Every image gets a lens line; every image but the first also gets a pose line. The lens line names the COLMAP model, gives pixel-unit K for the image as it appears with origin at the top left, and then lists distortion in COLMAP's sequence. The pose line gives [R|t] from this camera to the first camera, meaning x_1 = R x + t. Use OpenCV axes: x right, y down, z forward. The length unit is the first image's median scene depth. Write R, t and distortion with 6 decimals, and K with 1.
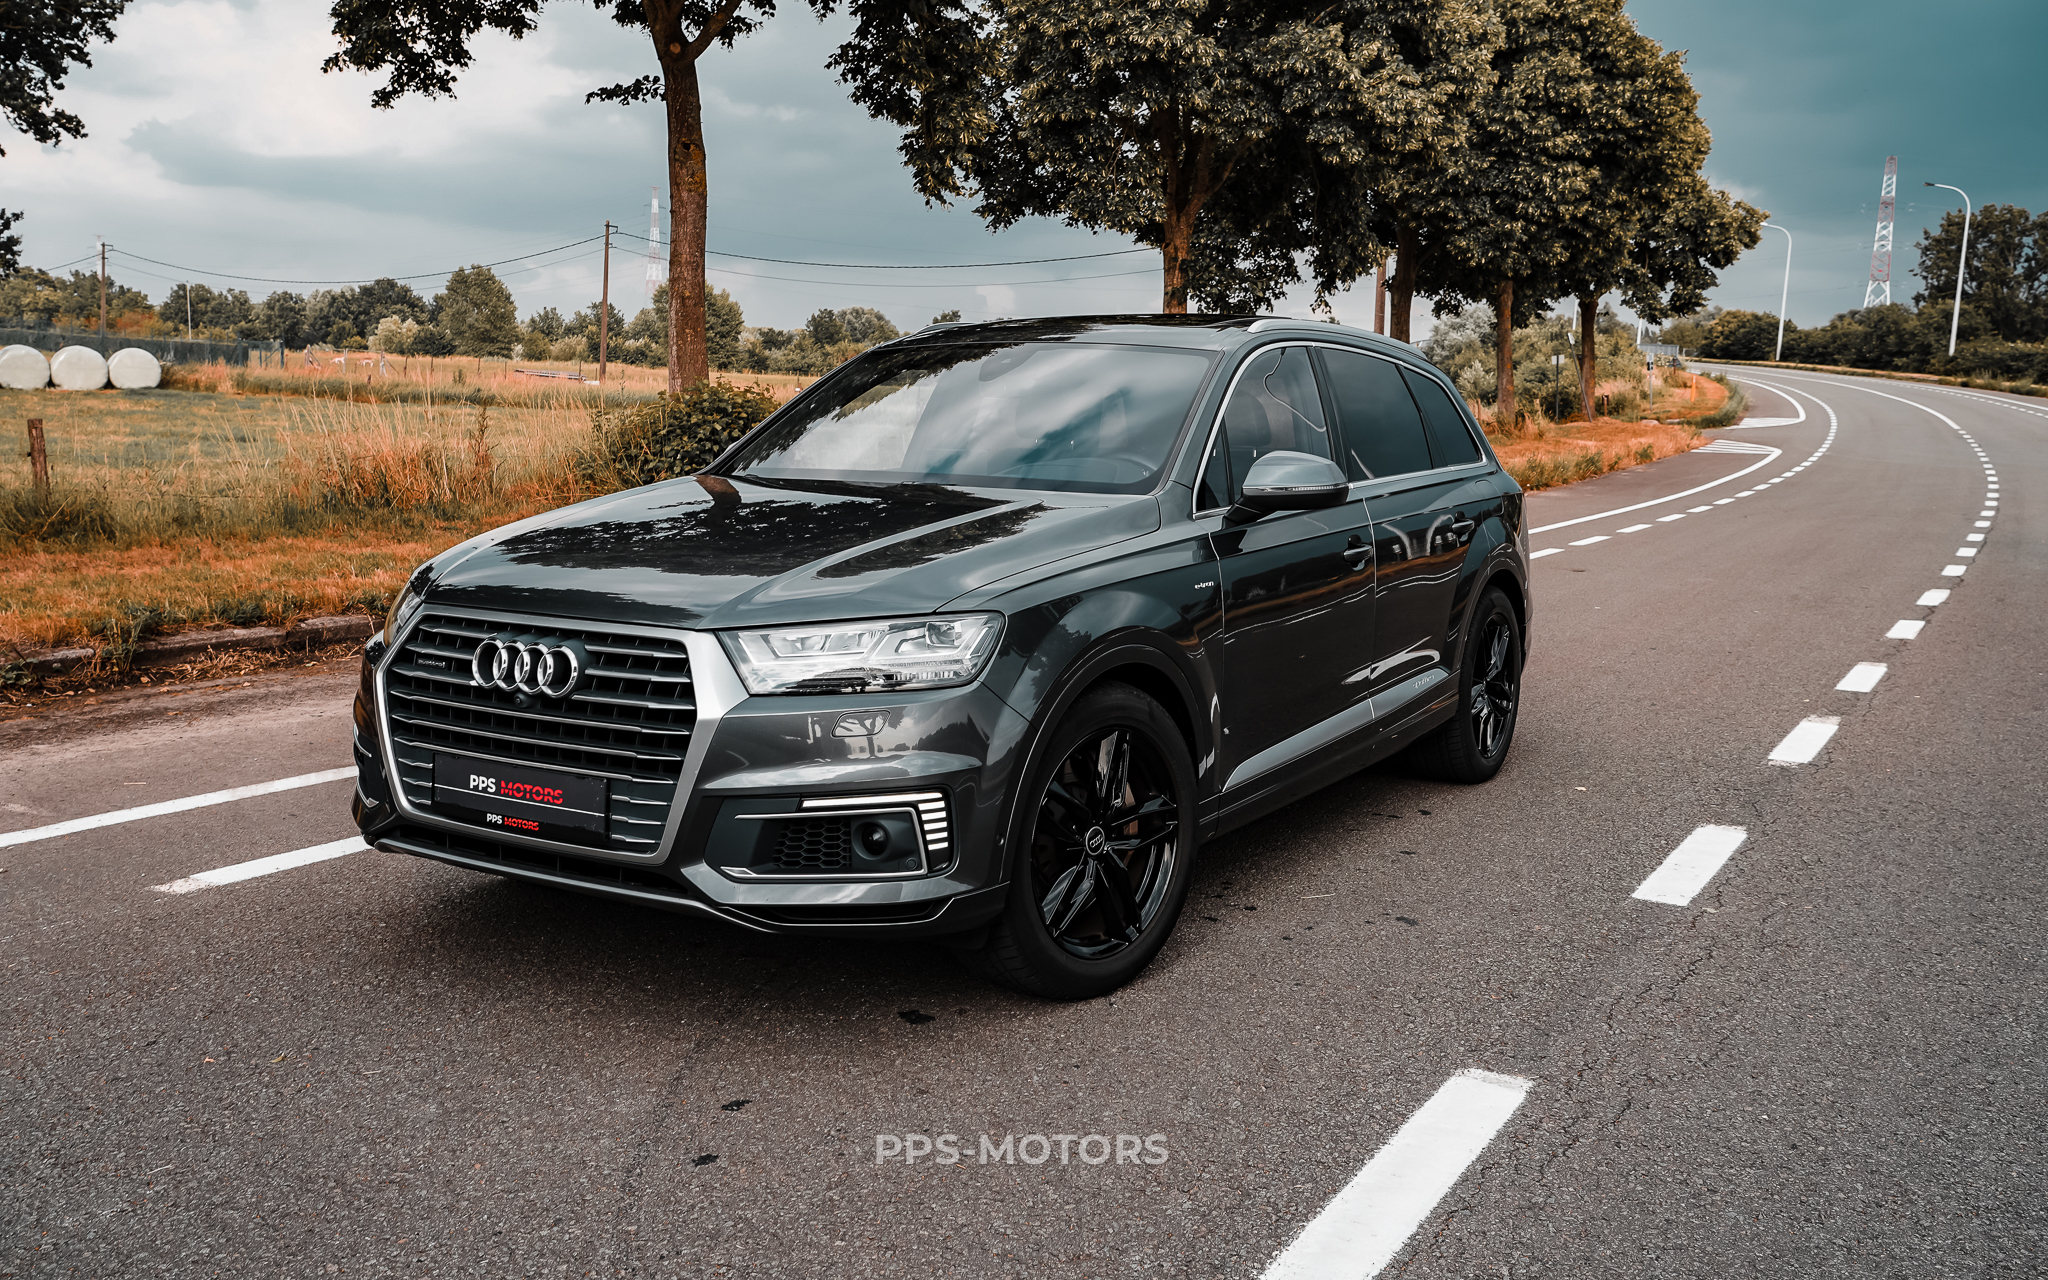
lens RADIAL K [[1834.7, 0, 1042.5], [0, 1834.7, 651.8], [0, 0, 1]] dist [0.007583, -0.006028]
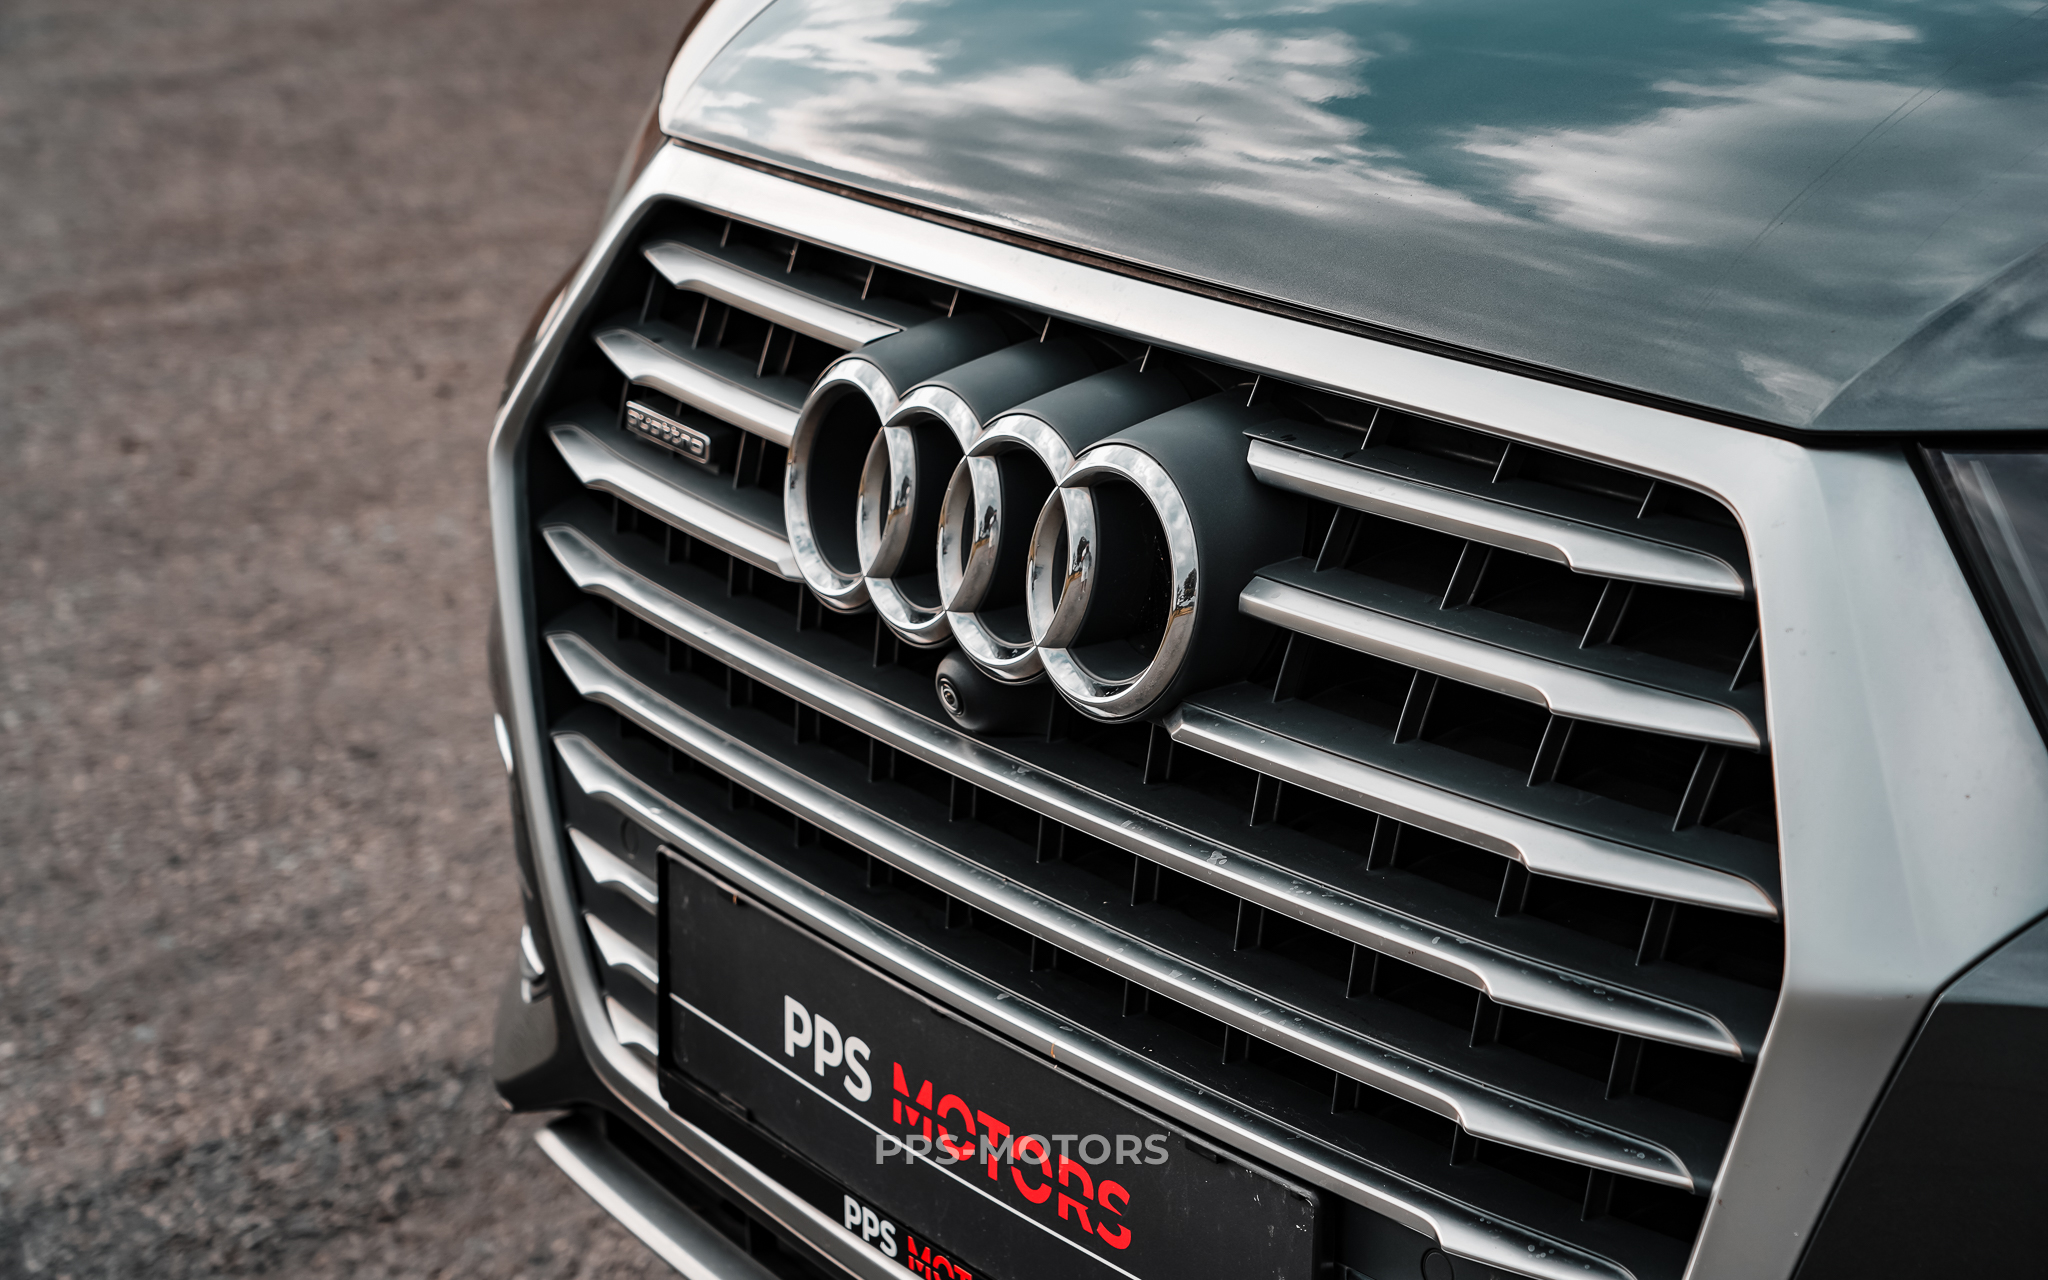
lens RADIAL K [[4162.7, 0, 1024.3], [0, 4162.7, 638.7], [0, 0, 1]] dist [0.013668, 0.000000]
pose [[0.904659, 0.066230, -0.420958, -0.078682], [0.006009, 0.985768, 0.168006, -0.049931], [0.426093, -0.154518, 0.891386, 0.537922]]
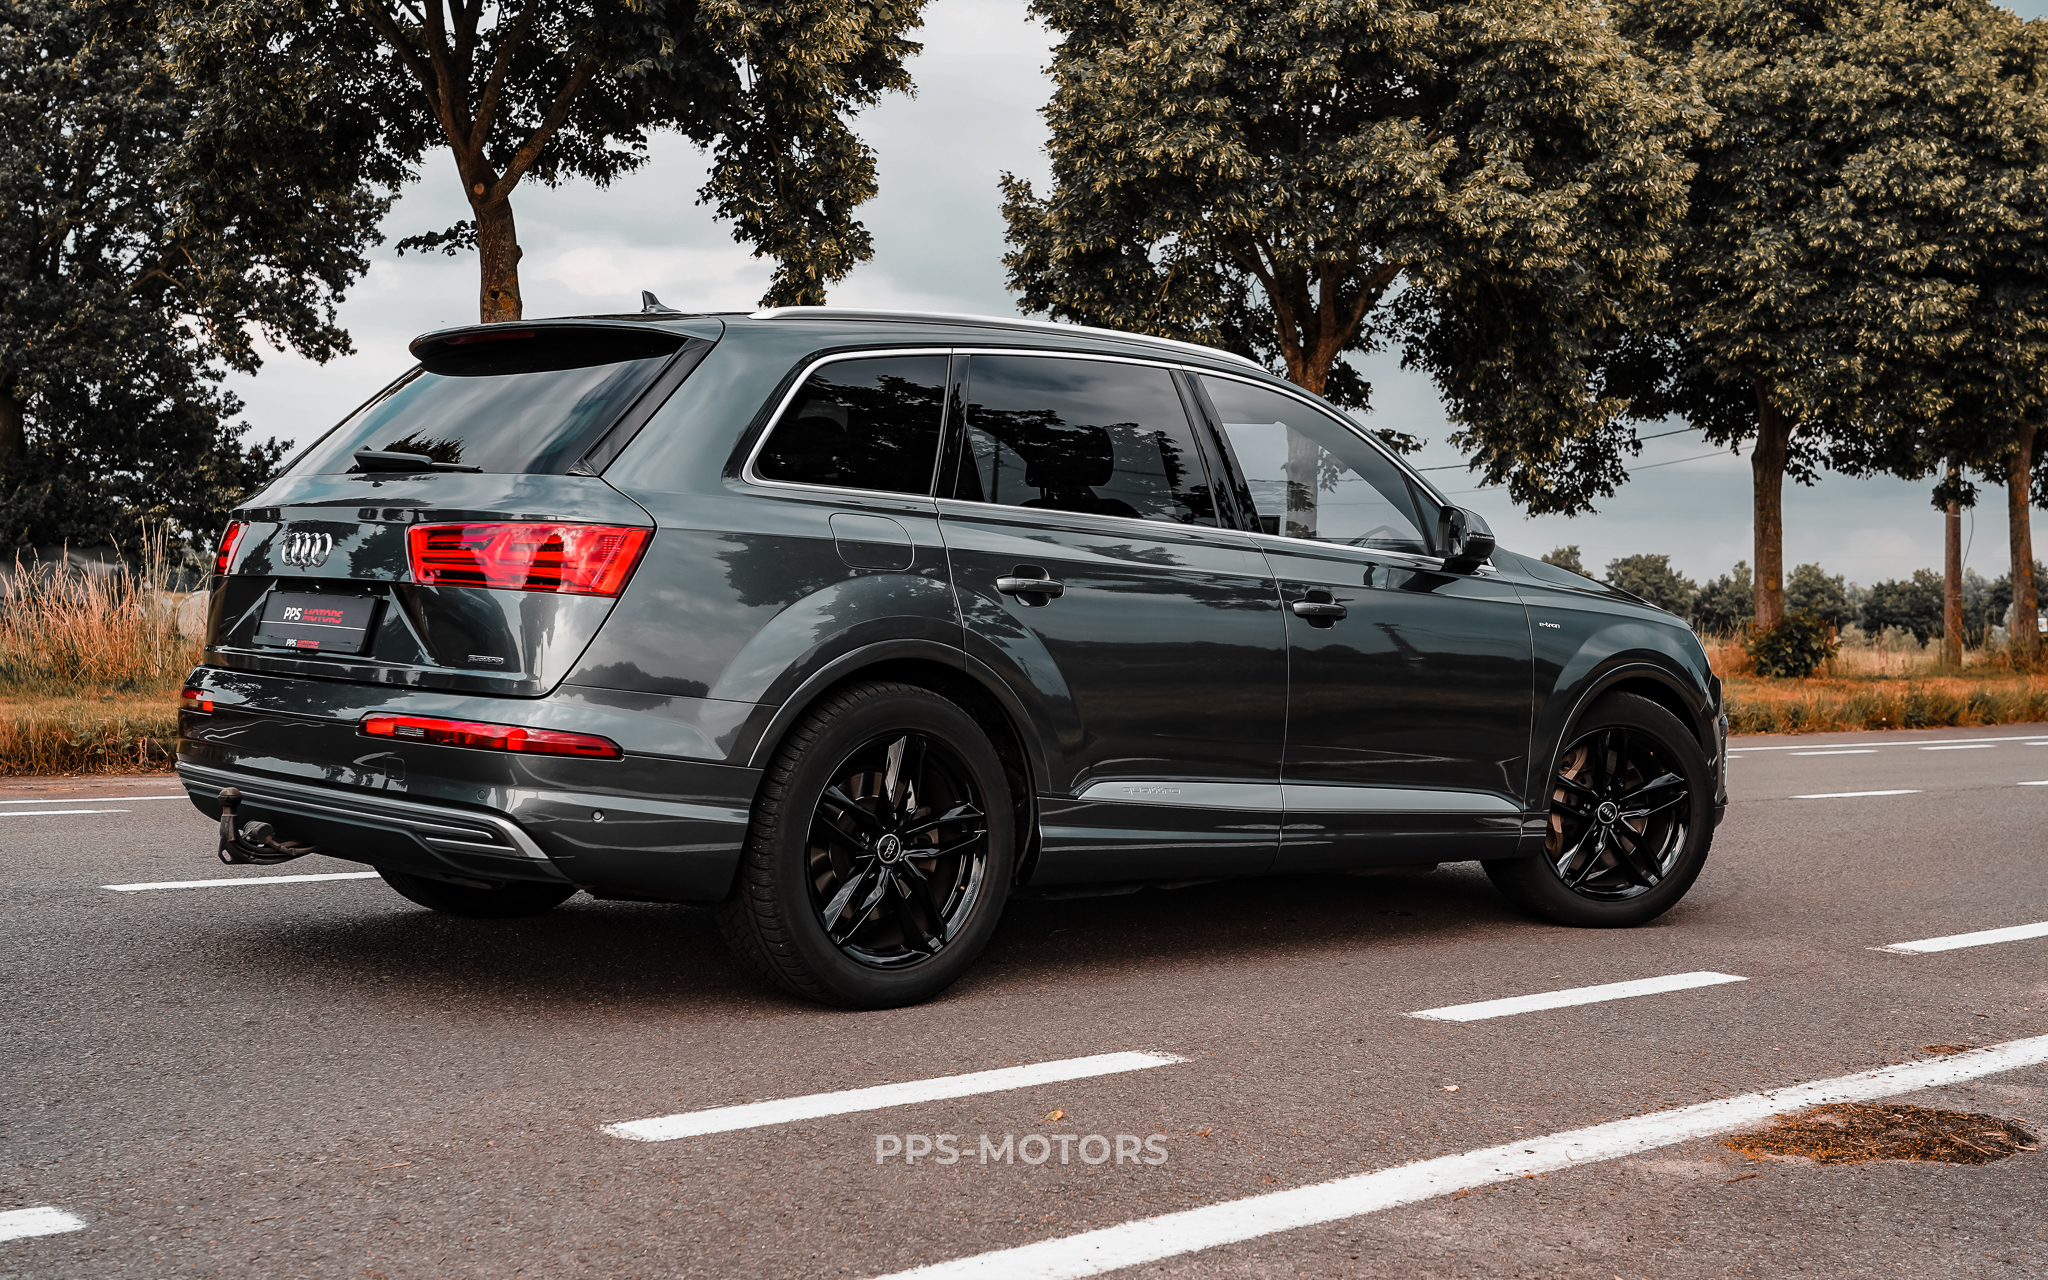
lens RADIAL K [[2524.1, 0, 1198.2], [0, 2524.1, 614.2], [0, 0, 1]] dist [0.044262, 0.000000]
pose [[0.963977, -0.018557, -0.265337, 1.366141], [-0.025329, 0.986625, -0.161026, 0.196038], [0.264776, 0.161946, 0.950614, -0.145624]]
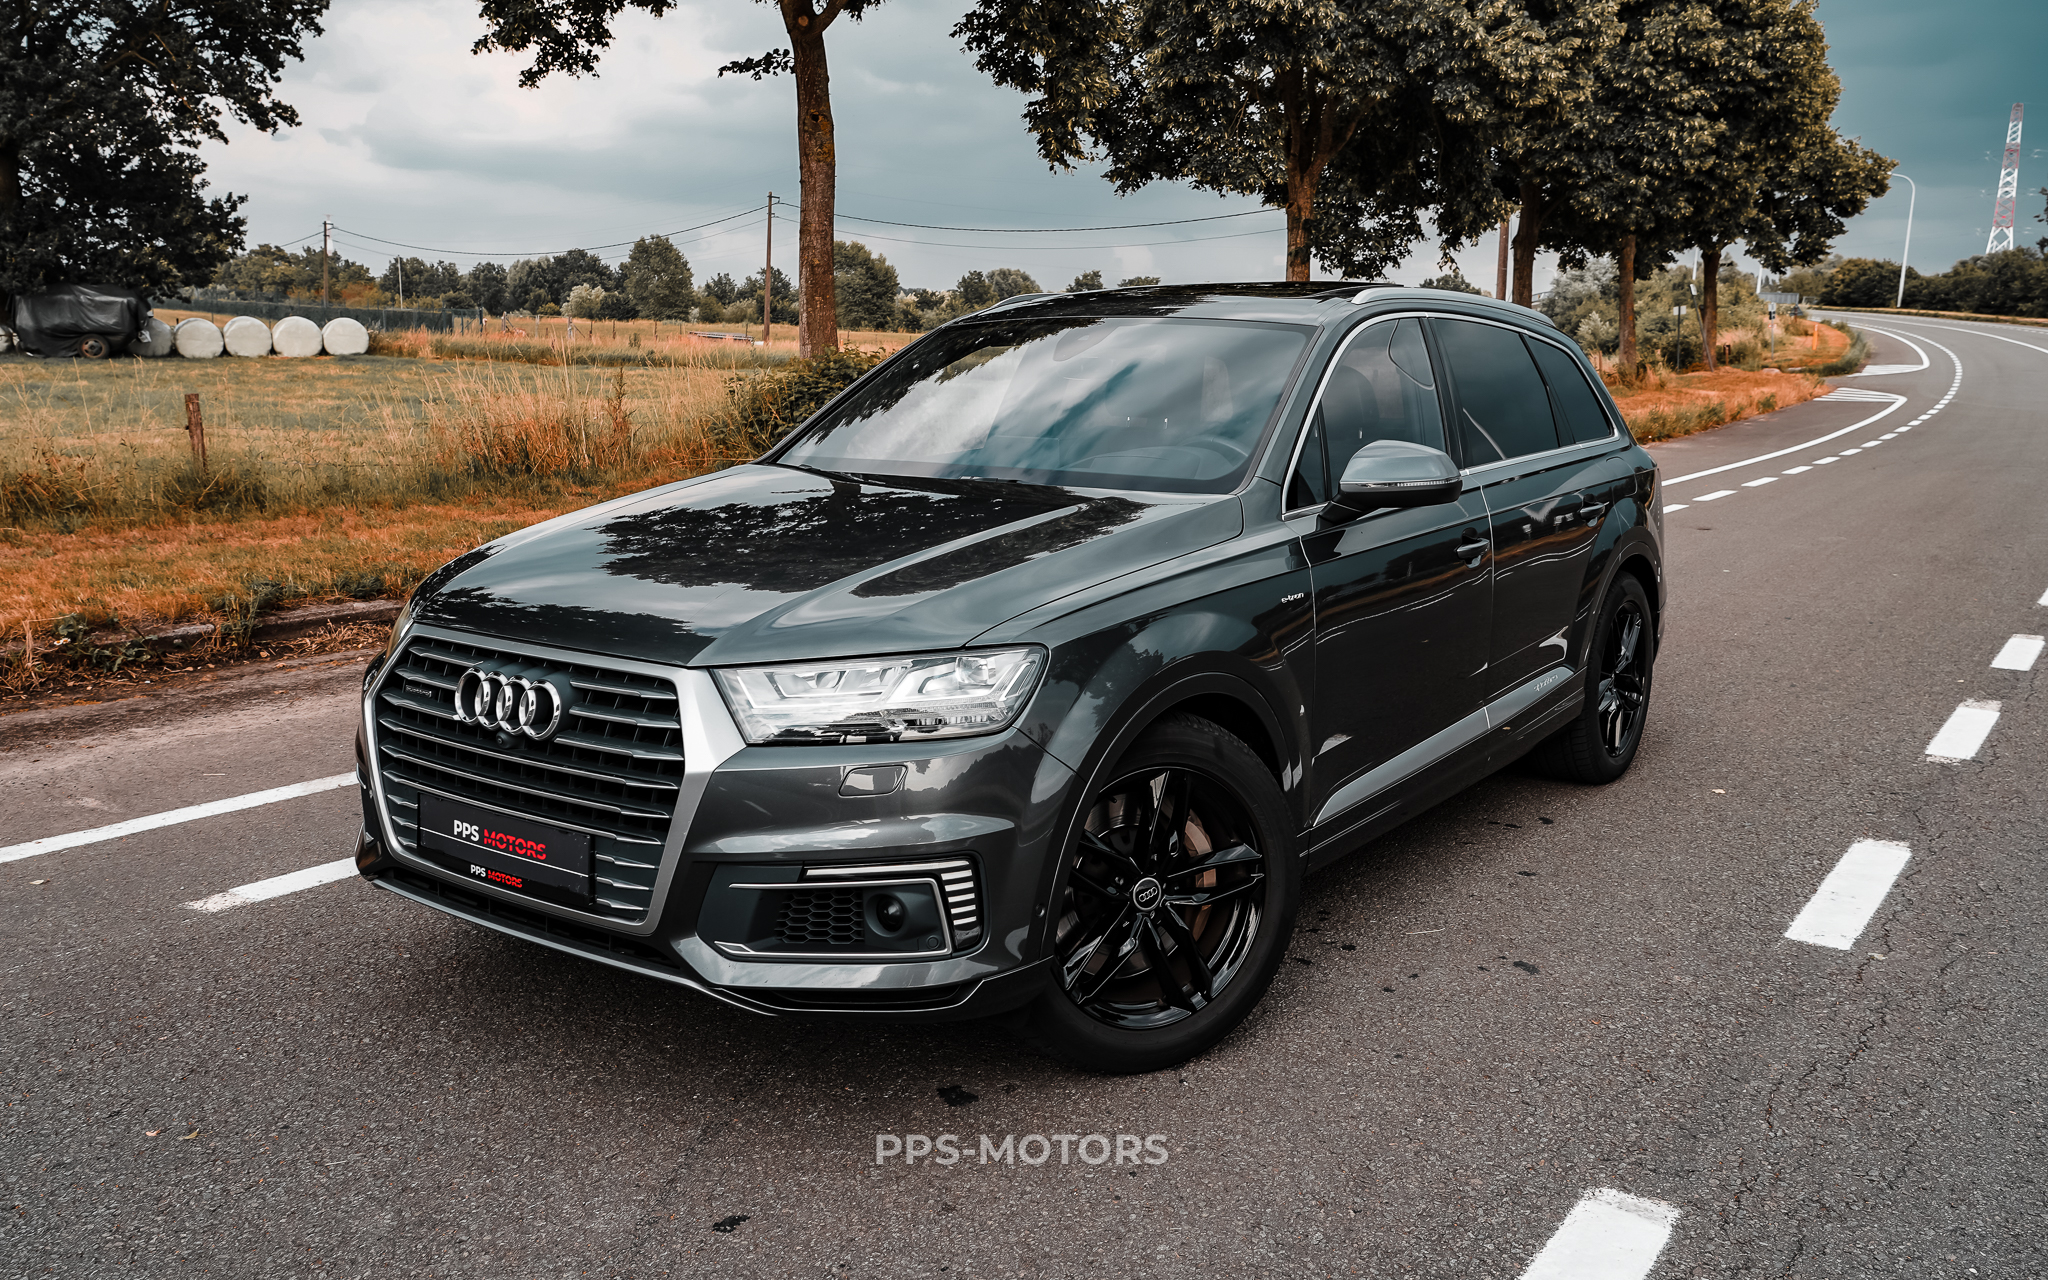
lens RADIAL K [[1688.5, 0, 1039.2], [0, 1688.5, 634.8], [0, 0, 1]] dist [-0.005046, 0.015684]
pose [[0.996384, 0.002627, -0.084922, 0.037045], [-0.000134, 0.999569, 0.029357, -0.043109], [0.084962, -0.029240, 0.995955, 0.193257]]
